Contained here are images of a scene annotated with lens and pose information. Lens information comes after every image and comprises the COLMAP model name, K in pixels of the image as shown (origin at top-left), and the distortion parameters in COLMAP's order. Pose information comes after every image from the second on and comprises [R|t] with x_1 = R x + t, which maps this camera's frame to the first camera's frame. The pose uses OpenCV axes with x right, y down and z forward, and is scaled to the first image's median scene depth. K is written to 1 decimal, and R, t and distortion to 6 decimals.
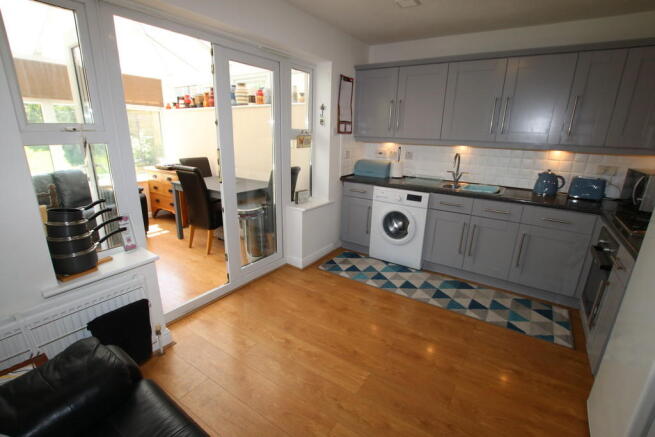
lens RADIAL K [[303.6, 0, 327.5], [0, 303.6, 218.5], [0, 0, 1]] dist [-0.035301, 0.000482]
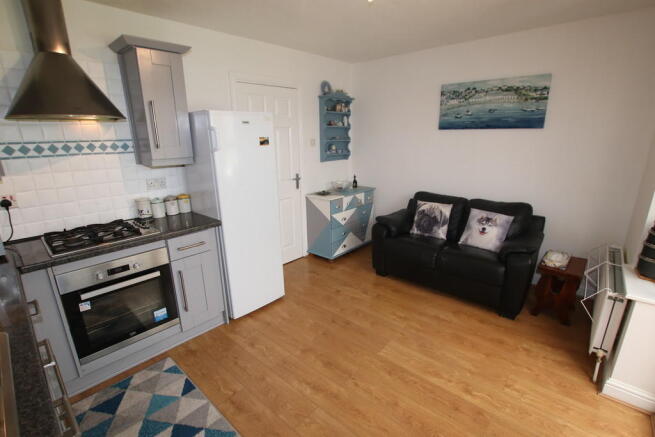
lens RADIAL K [[303.6, 0, 327.5], [0, 303.6, 218.5], [0, 0, 1]] dist [-0.035301, 0.000482]
pose [[-0.988202, -0.047769, 0.145514, 0.151247], [0.038197, 0.843220, 0.536209, -0.442302], [-0.148315, 0.535442, -0.831448, 1.363821]]
